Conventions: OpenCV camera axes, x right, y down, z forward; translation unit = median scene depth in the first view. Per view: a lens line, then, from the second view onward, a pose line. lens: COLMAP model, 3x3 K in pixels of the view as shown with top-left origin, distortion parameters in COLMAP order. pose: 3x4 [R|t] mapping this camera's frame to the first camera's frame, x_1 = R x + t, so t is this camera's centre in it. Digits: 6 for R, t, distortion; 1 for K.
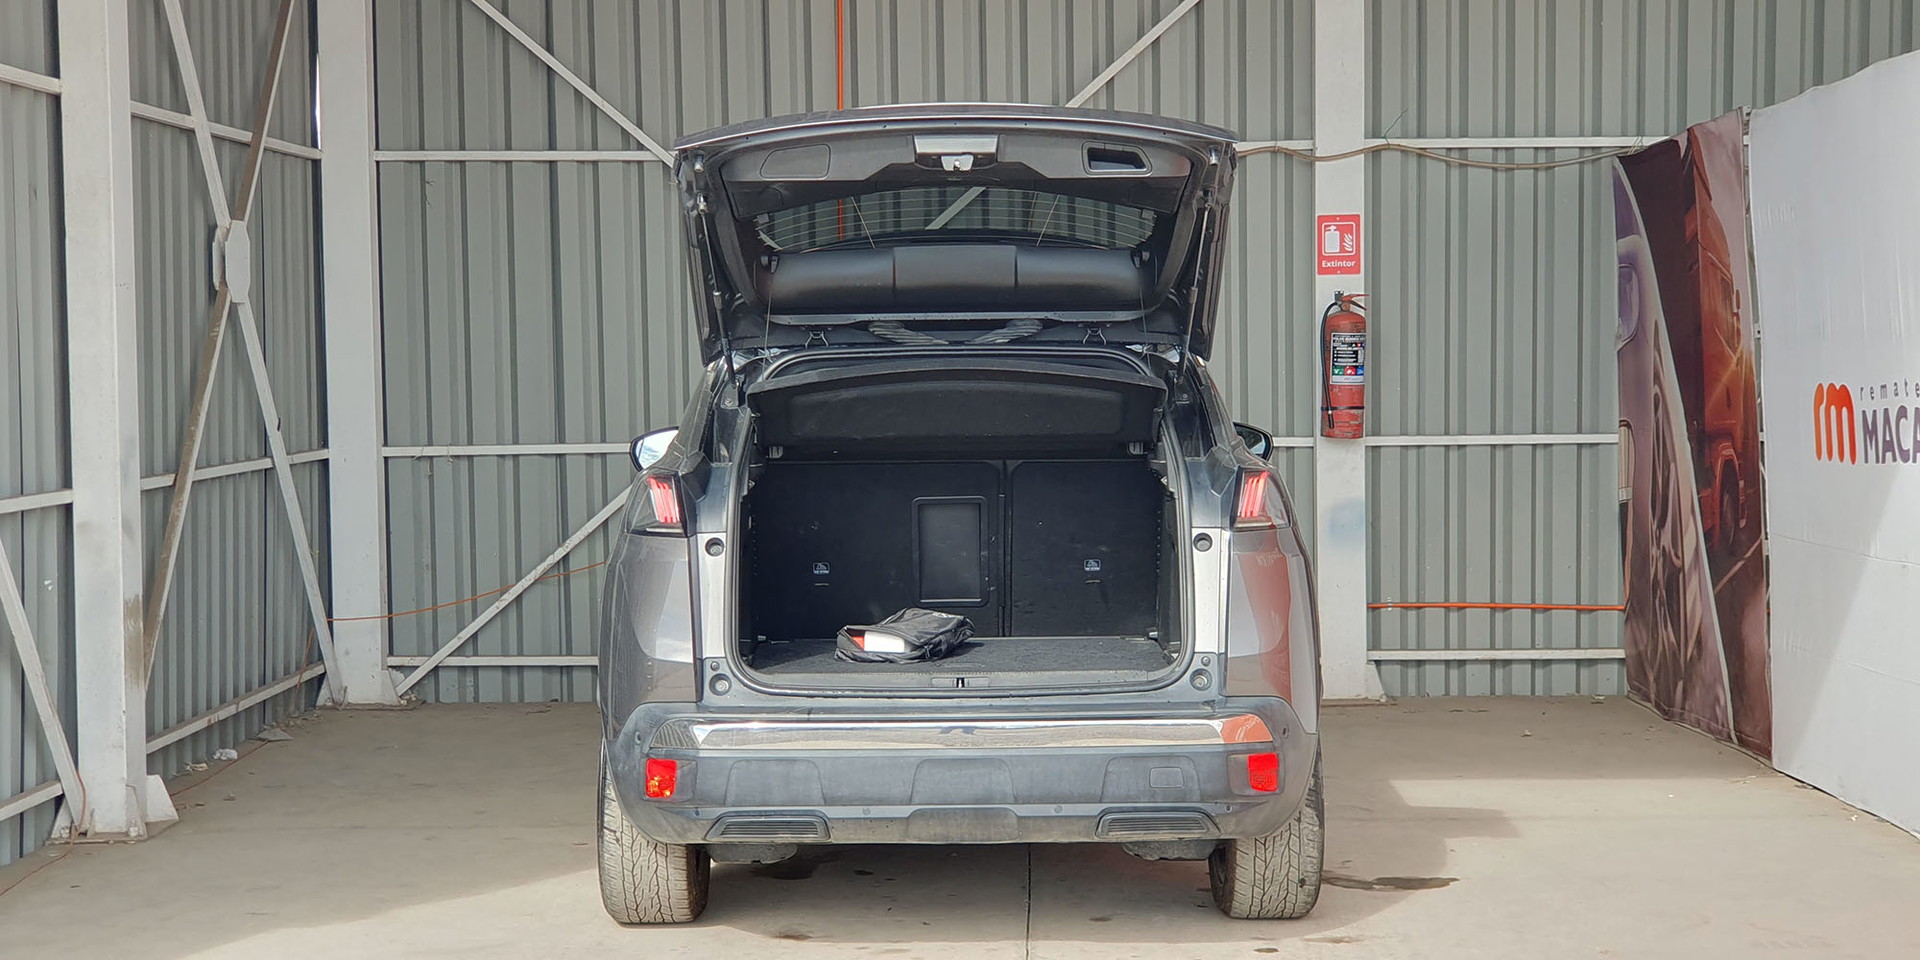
lens RADIAL K [[2876.9, 0, 902.1], [0, 2876.9, 483.8], [0, 0, 1]] dist [0.071489, 0.000000]
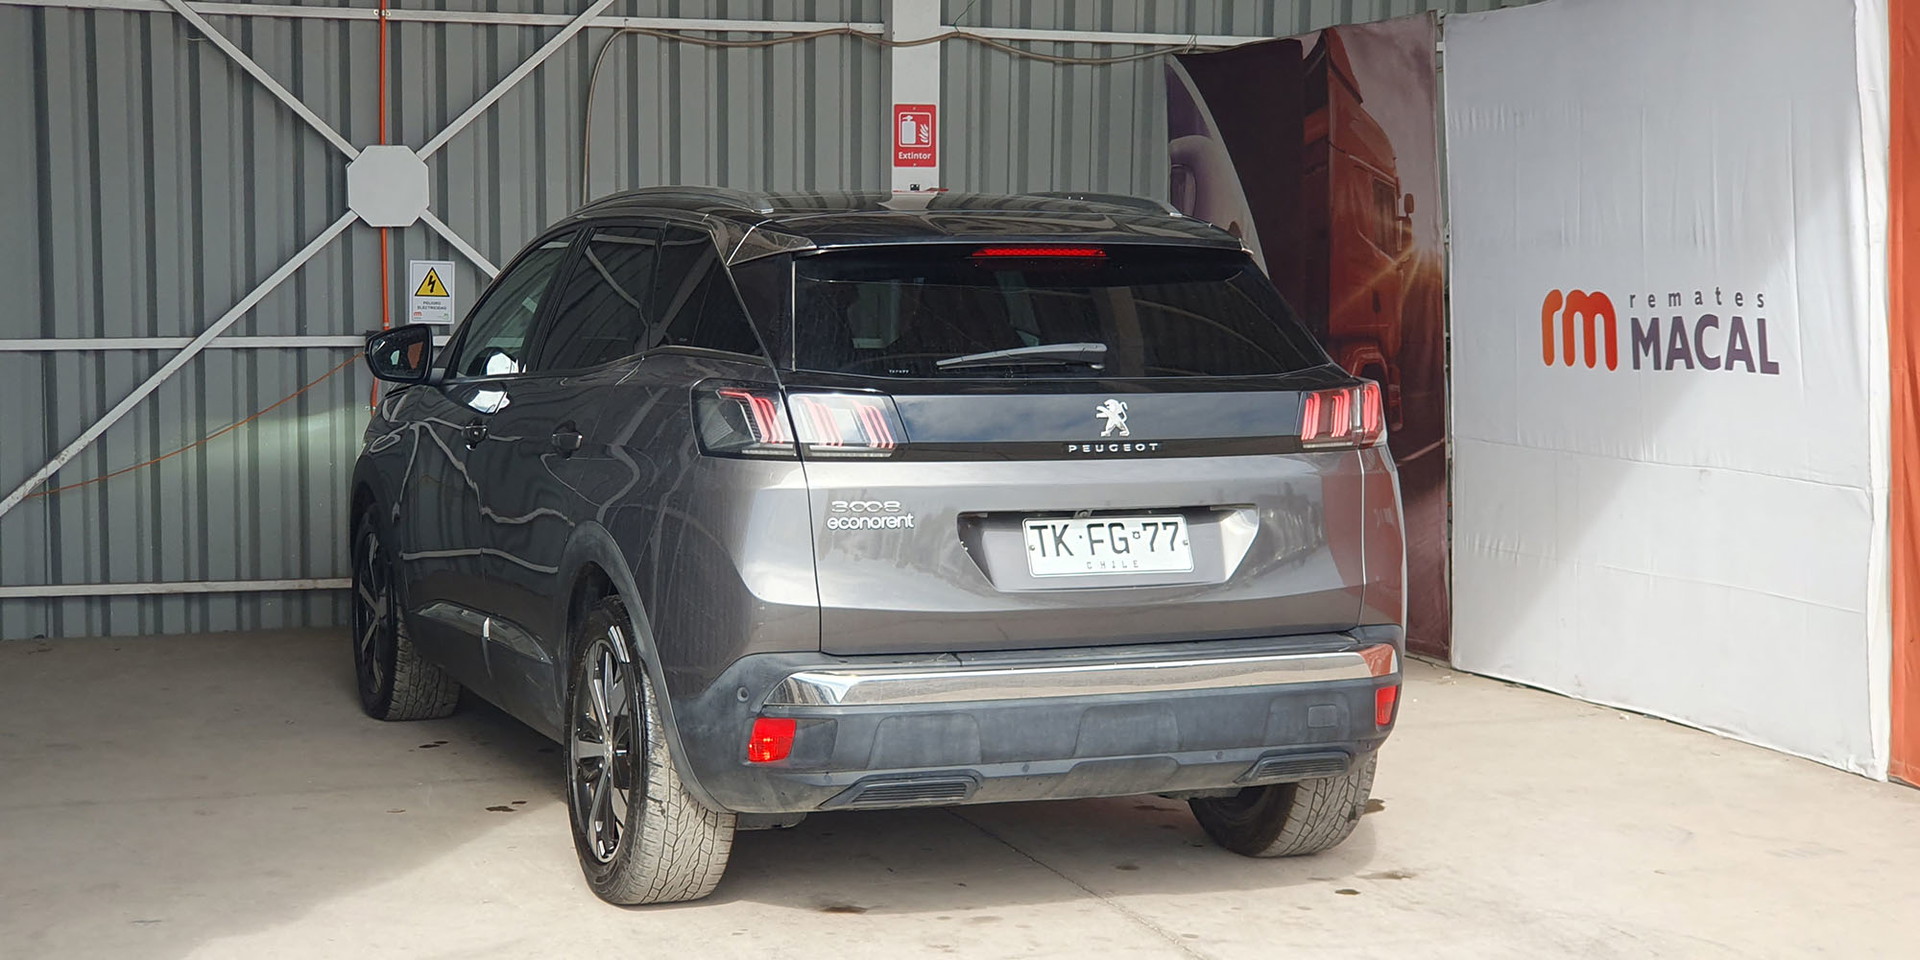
lens RADIAL K [[2876.9, 0, 892.9], [0, 2876.9, 512.6], [0, 0, 1]] dist [0.071489, 0.000000]
pose [[0.931361, -0.016889, 0.363706, -0.206449], [-0.000977, 0.998804, 0.048882, -0.004570], [-0.364097, -0.045883, 0.930230, 0.107284]]
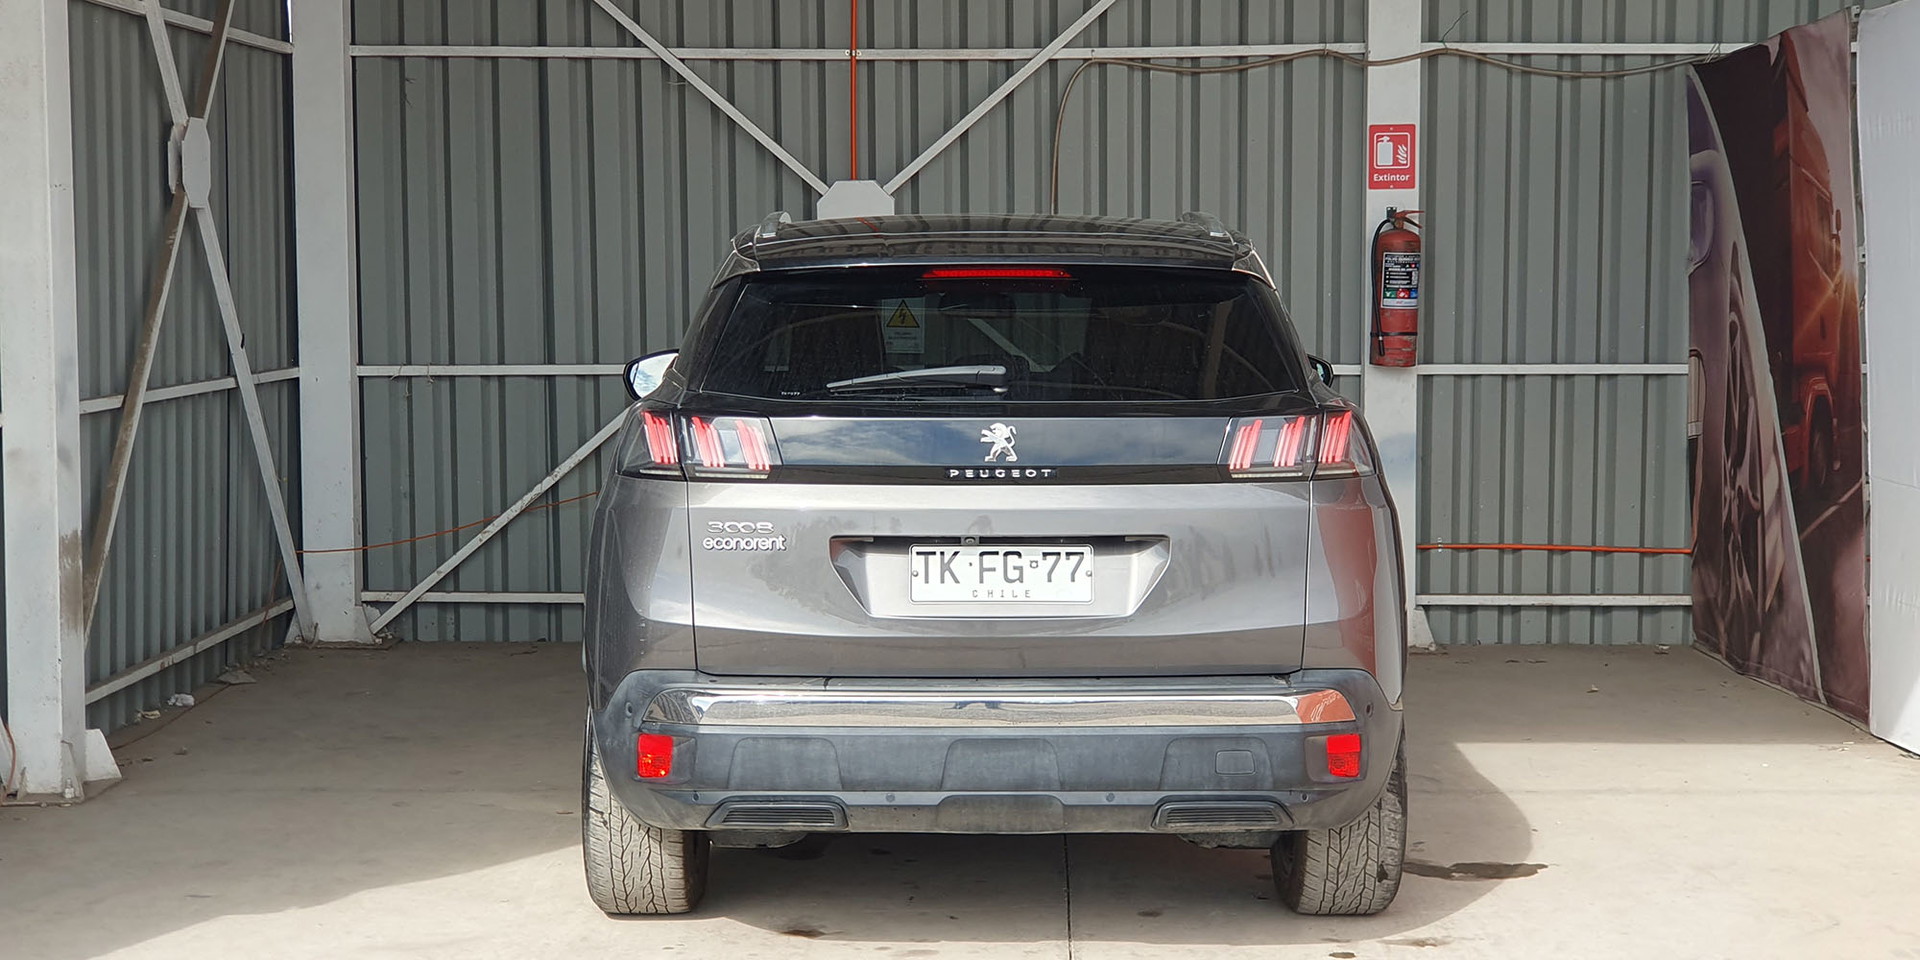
lens RADIAL K [[2876.9, 0, 920.5], [0, 2876.9, 469.9], [0, 0, 1]] dist [0.071489, 0.000000]
pose [[0.999930, 0.009038, 0.007618, -0.006024], [-0.009223, 0.999656, 0.024540, -0.003876], [-0.007394, -0.024609, 0.999670, 0.072619]]
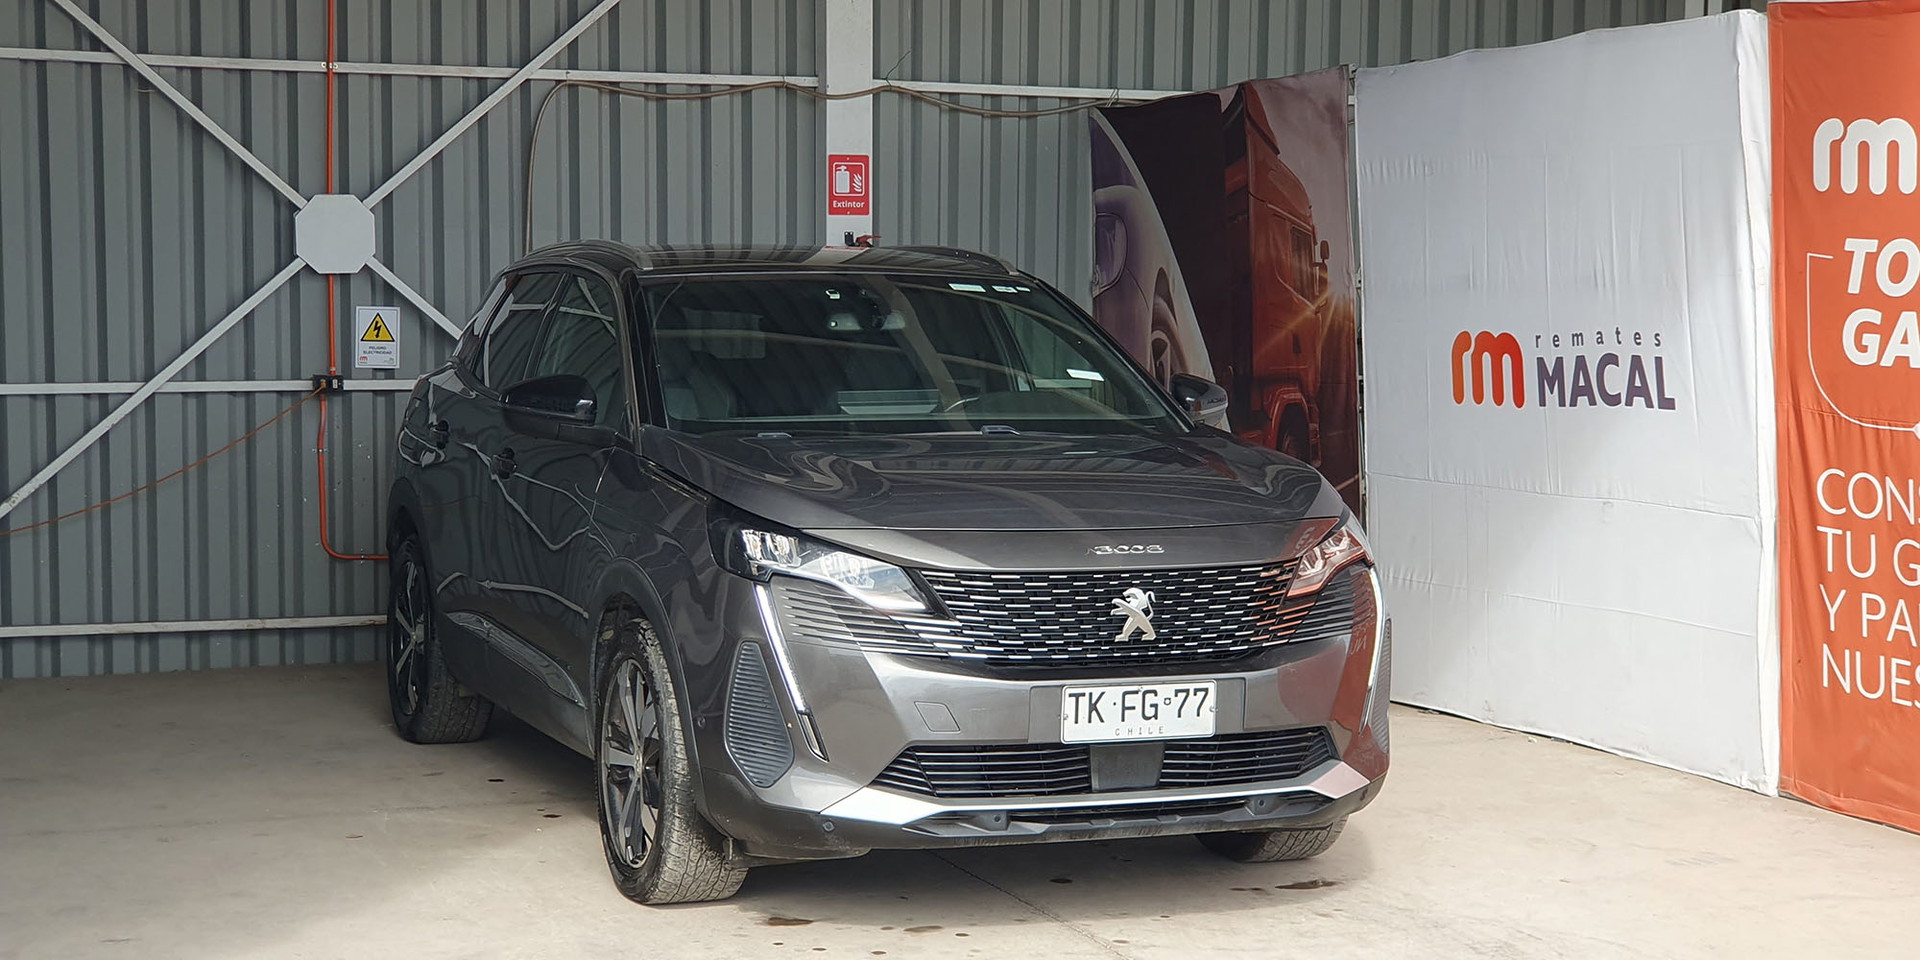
lens RADIAL K [[2876.9, 0, 913.5], [0, 2876.9, 512.2], [0, 0, 1]] dist [0.071489, 0.000000]
pose [[0.918737, -0.014125, 0.394618, -0.219767], [0.002133, 0.999523, 0.030812, -0.001271], [-0.394865, -0.027467, 0.918328, 0.083309]]
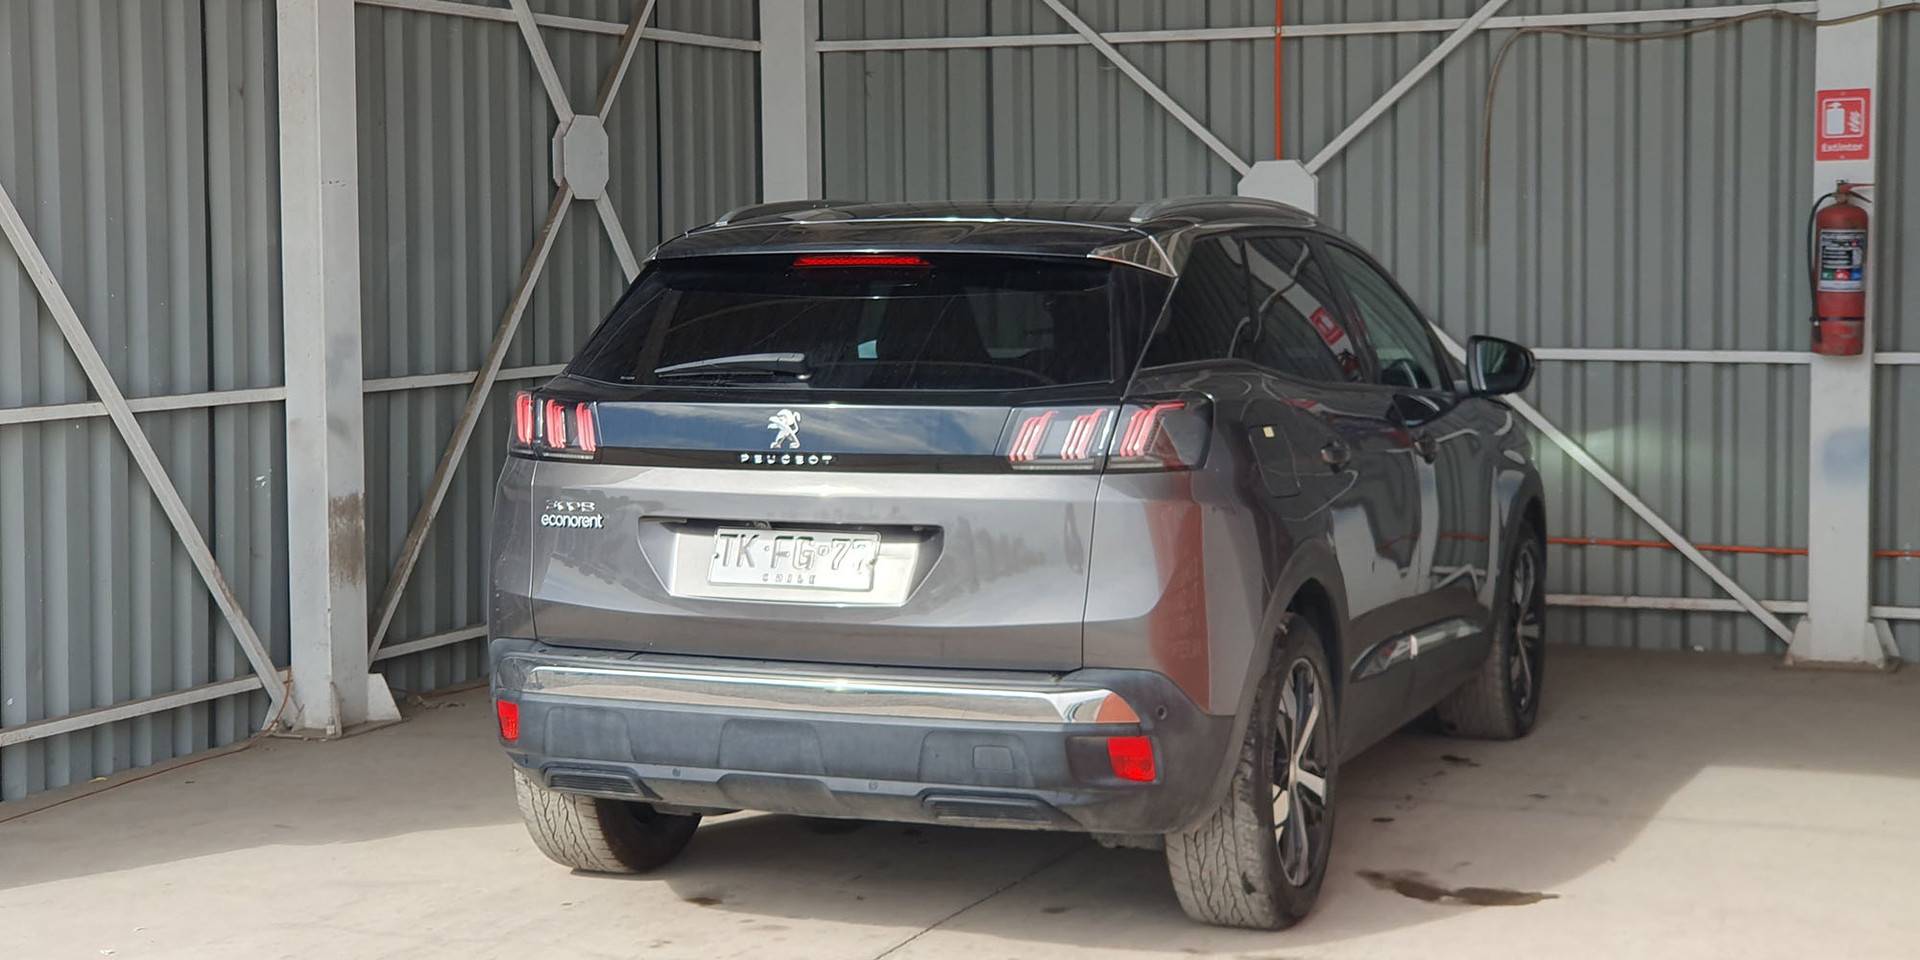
lens RADIAL K [[2876.9, 0, 912.0], [0, 2876.9, 462.9], [0, 0, 1]] dist [0.071489, 0.000000]
pose [[0.931305, 0.031712, -0.362858, 0.209843], [-0.020179, 0.999165, 0.035531, -0.008738], [0.363682, -0.025768, 0.931167, 0.108376]]
